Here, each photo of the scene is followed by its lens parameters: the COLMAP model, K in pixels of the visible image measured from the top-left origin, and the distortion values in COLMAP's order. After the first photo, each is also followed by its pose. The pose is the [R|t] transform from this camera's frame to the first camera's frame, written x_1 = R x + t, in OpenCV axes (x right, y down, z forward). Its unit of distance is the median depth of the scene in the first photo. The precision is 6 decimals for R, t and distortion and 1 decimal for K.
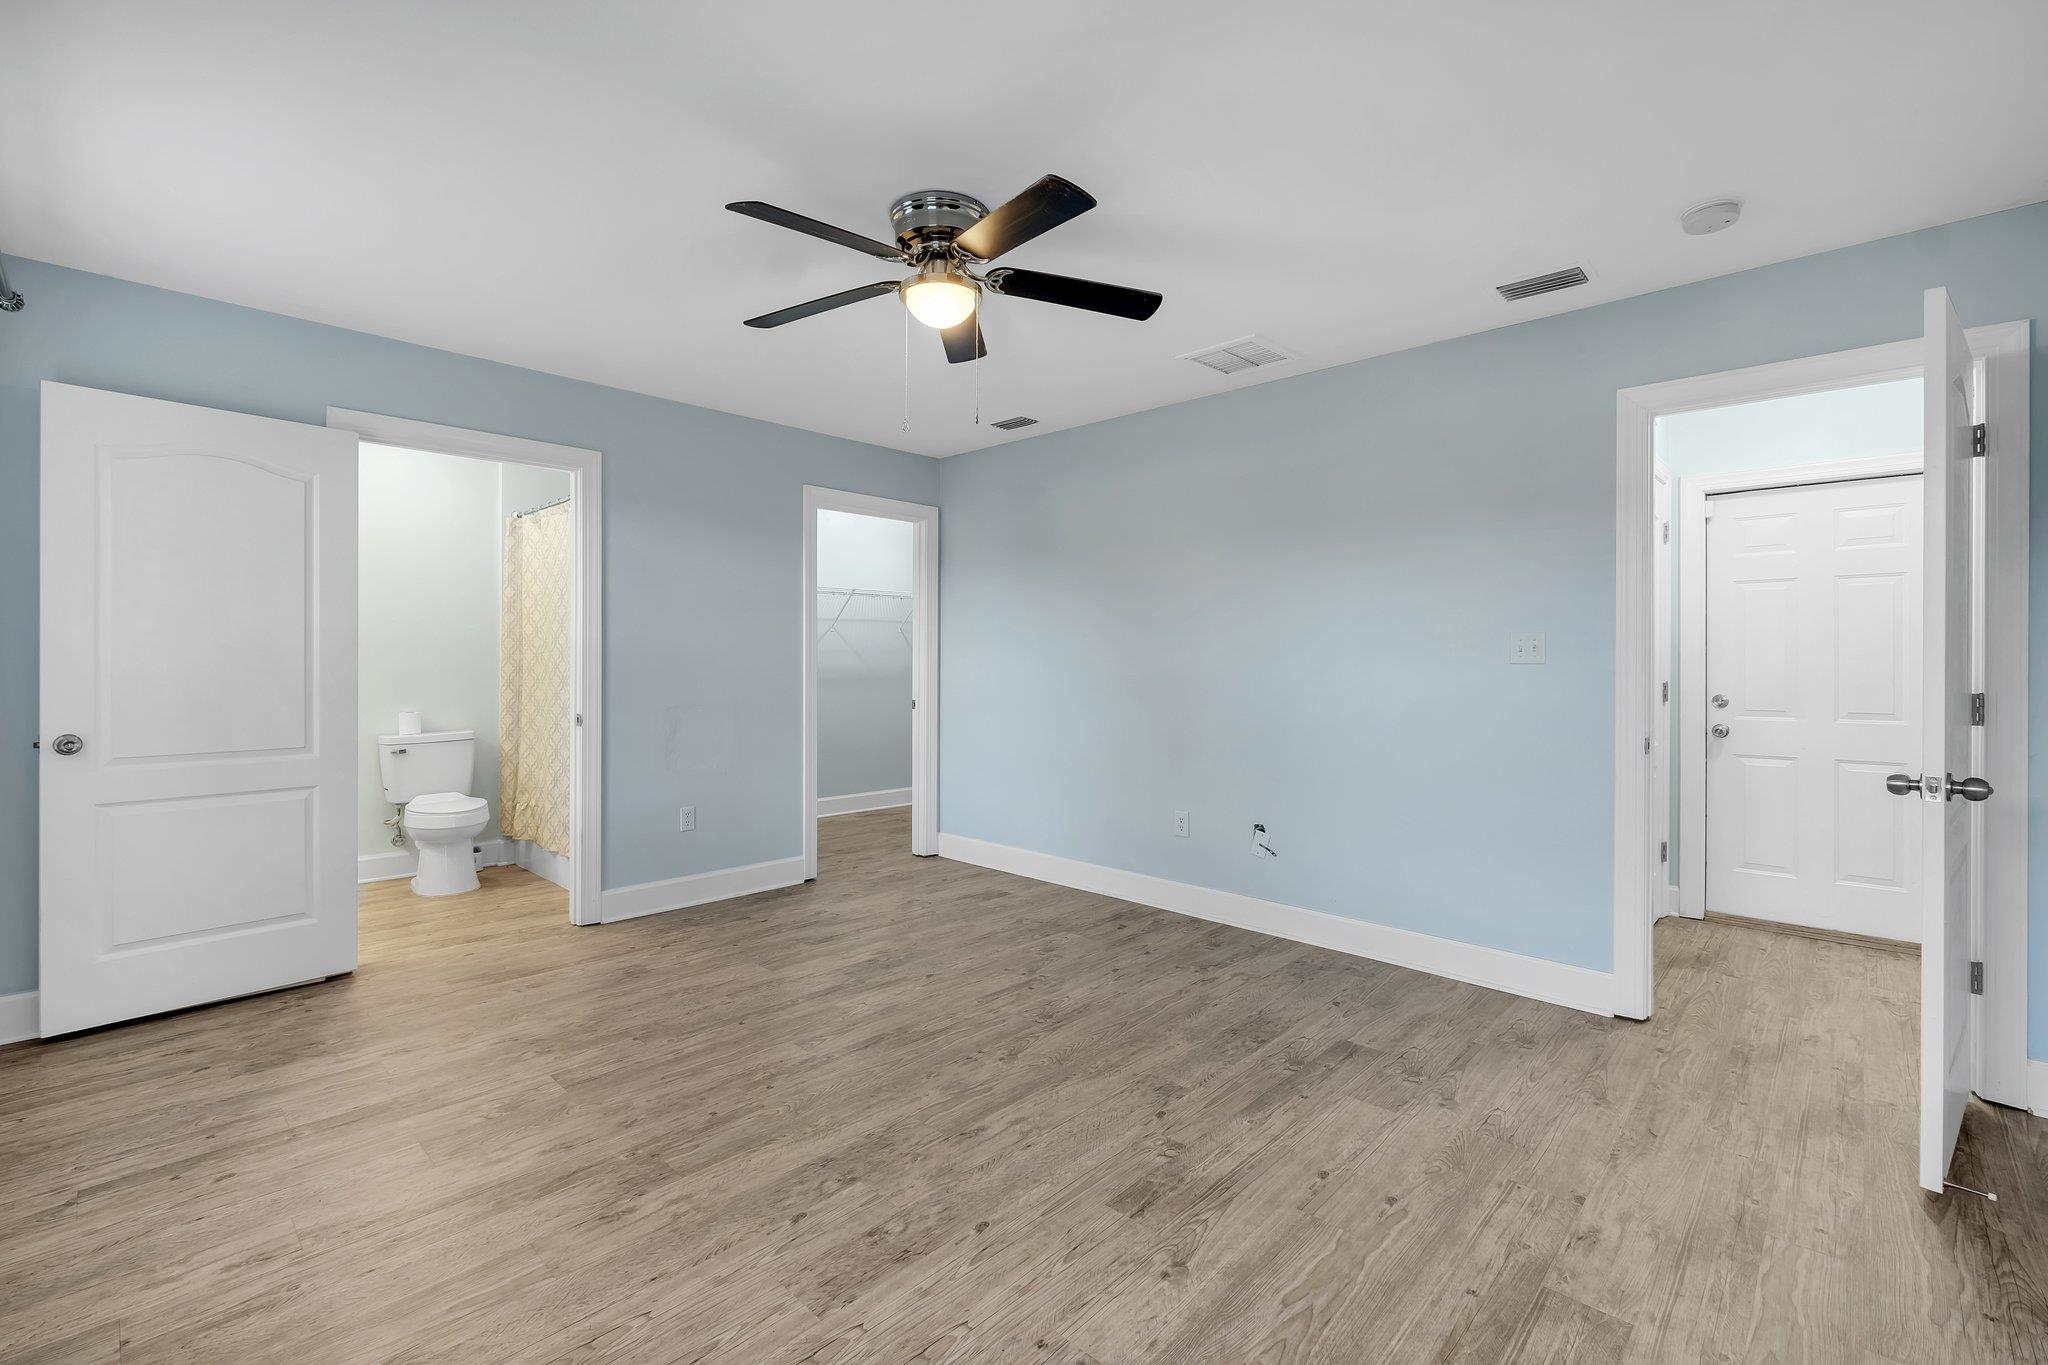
lens RADIAL K [[883.7, 0, 1024.1], [0, 883.7, 663.3], [0, 0, 1]] dist [-0.006377, 0.000150]
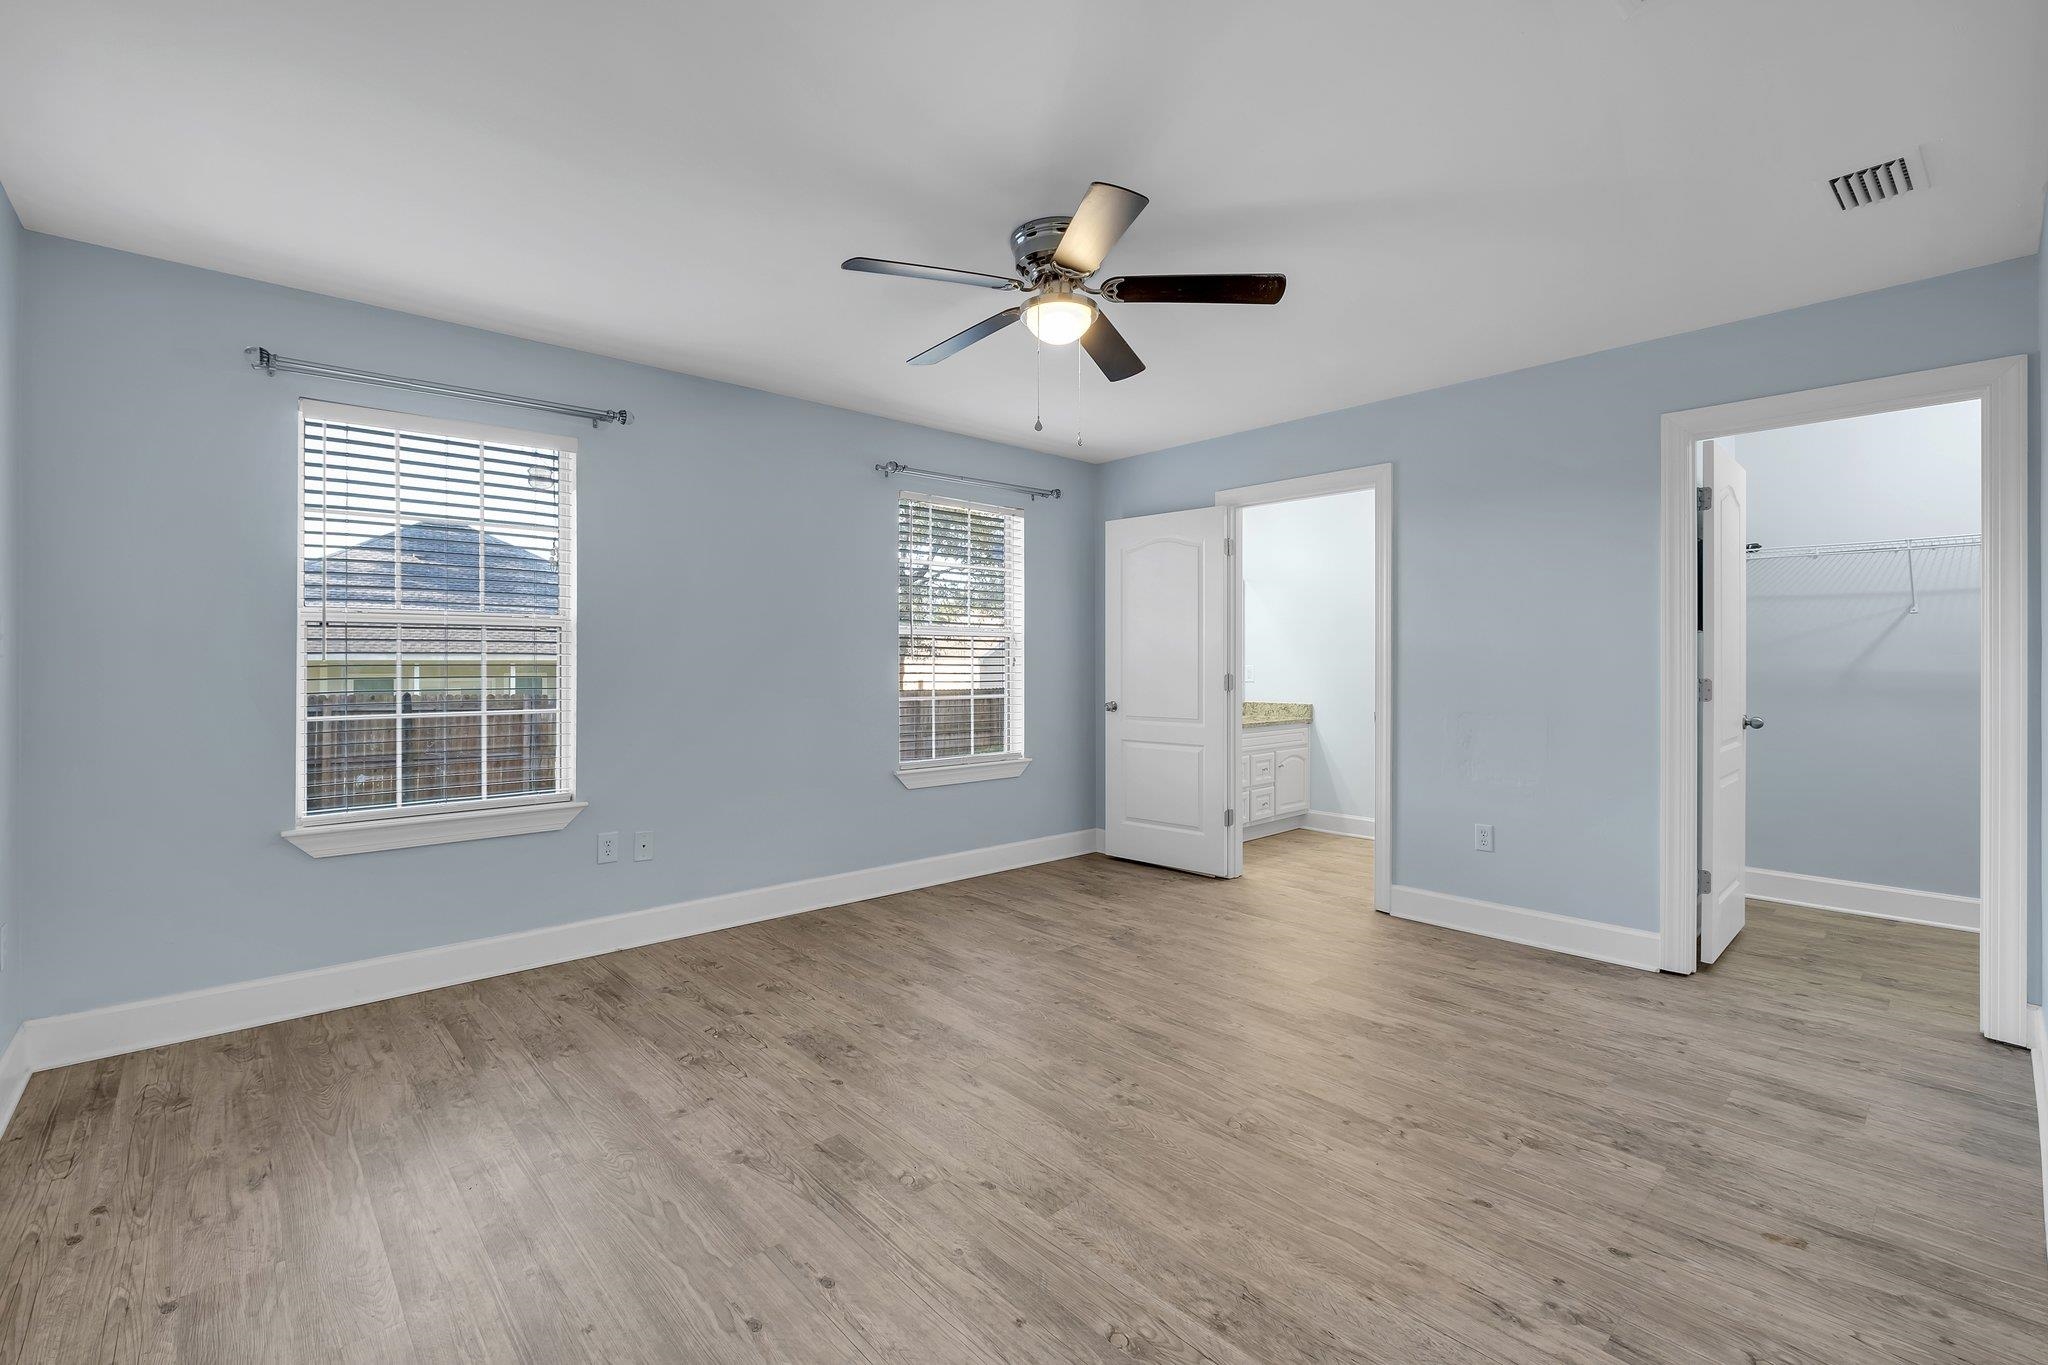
lens RADIAL K [[890.3, 0, 1023.2], [0, 890.3, 663.0], [0, 0, 1]] dist [-0.005327, -0.000490]
pose [[-0.070446, -0.003150, -0.997511, 0.872214], [-0.003756, 0.999989, -0.002893, 0.004535], [0.997509, 0.003543, -0.070457, 0.937239]]
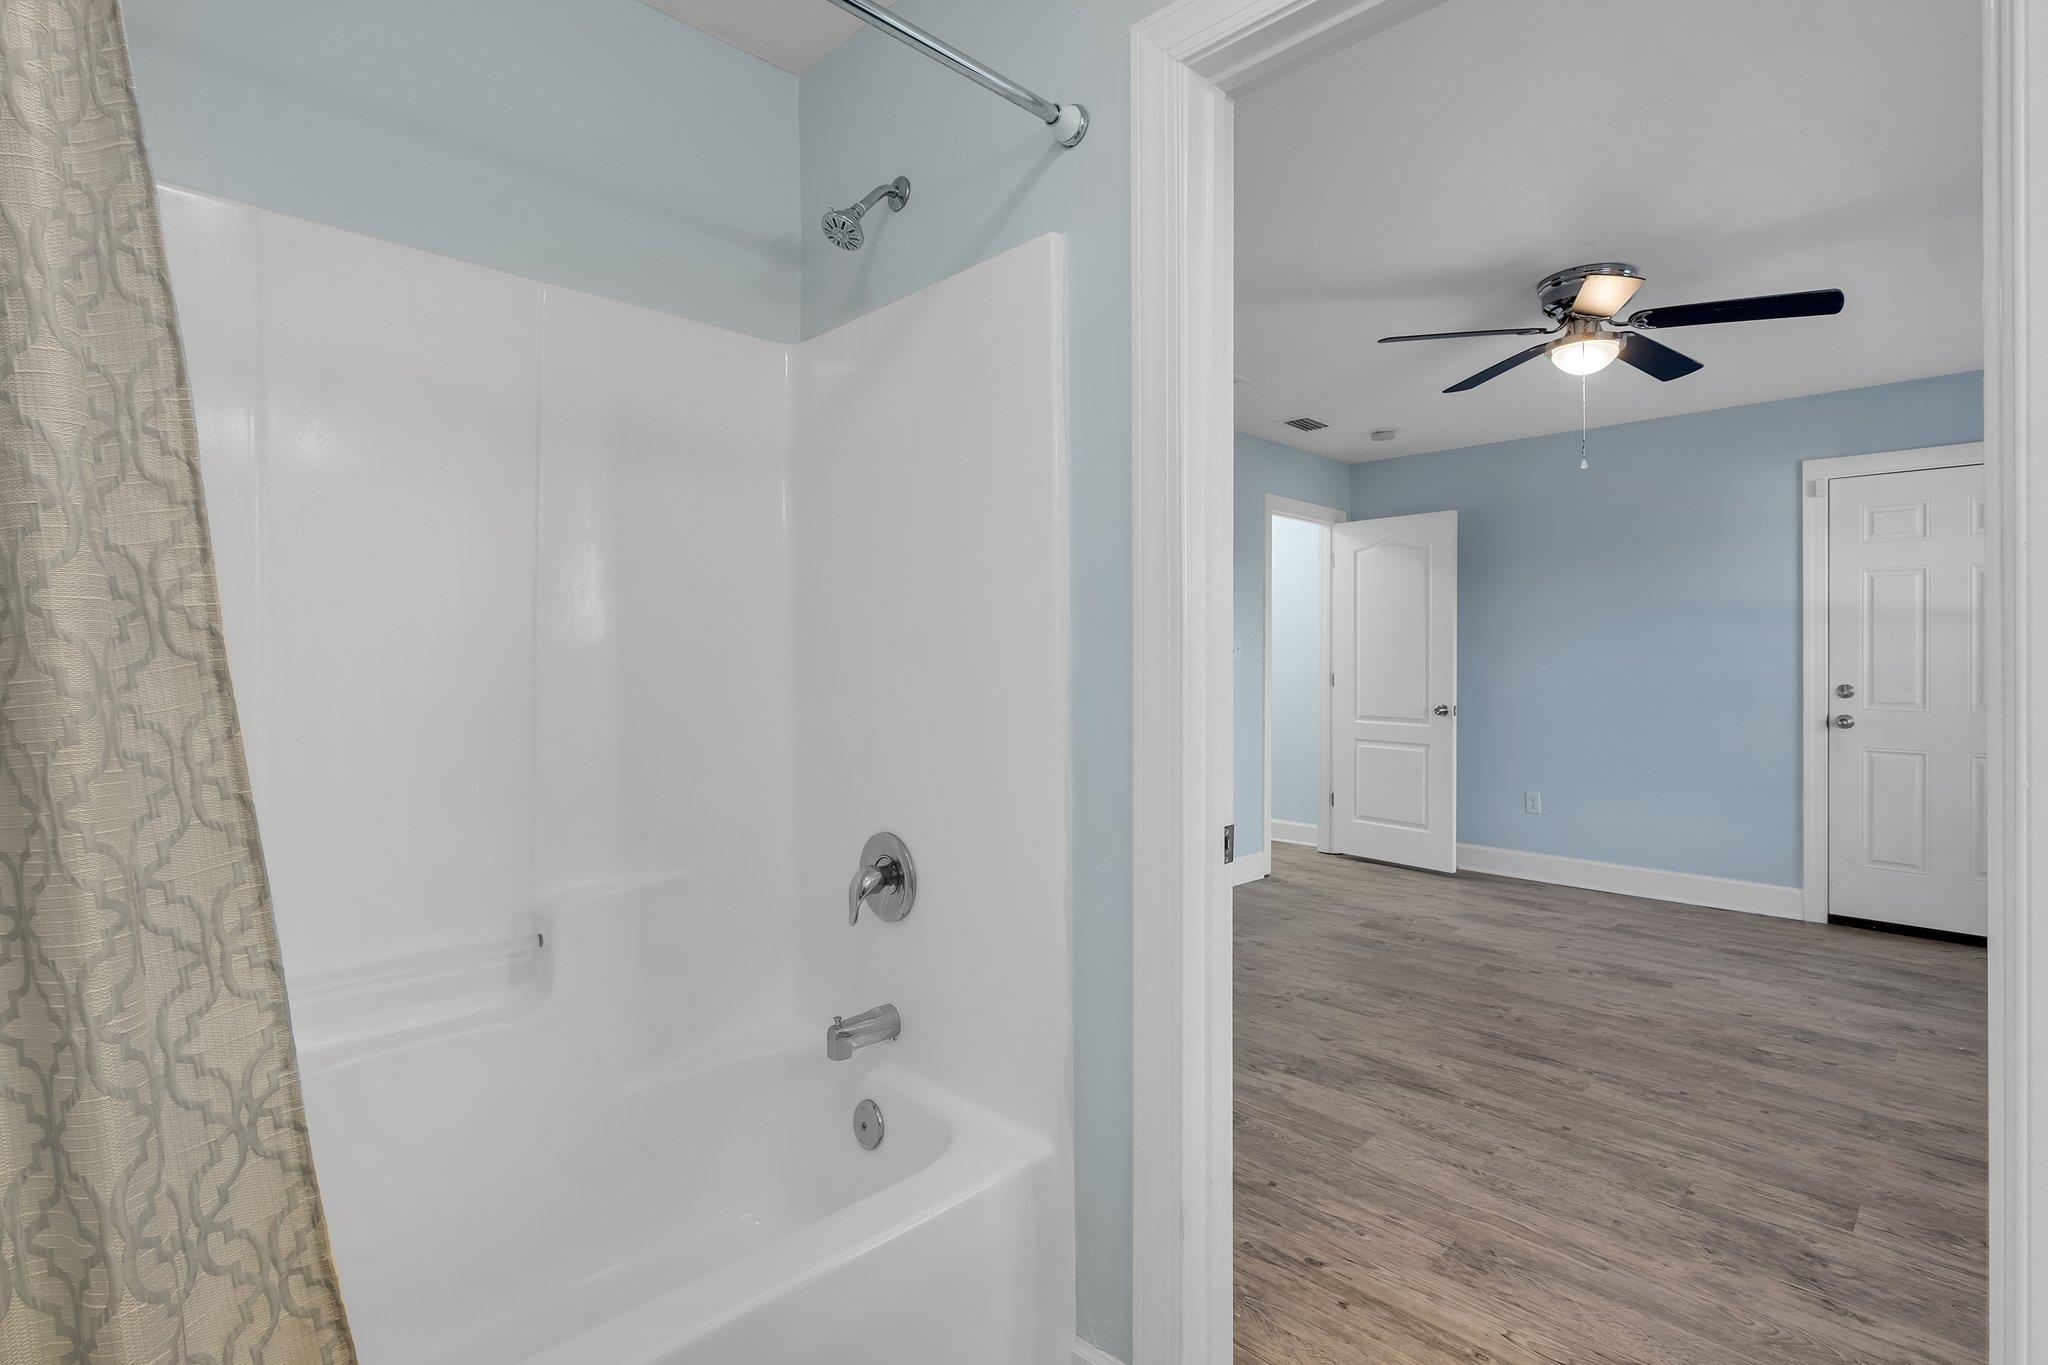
lens RADIAL K [[975.4, 0, 1026.2], [0, 975.4, 659.2], [0, 0, 1]] dist [-0.000578, -0.000059]
pose [[0.026899, -0.004463, 0.999628, -1.261065], [-0.002436, 0.999987, 0.004530, -0.007828], [-0.999635, -0.002557, 0.026888, 1.540610]]
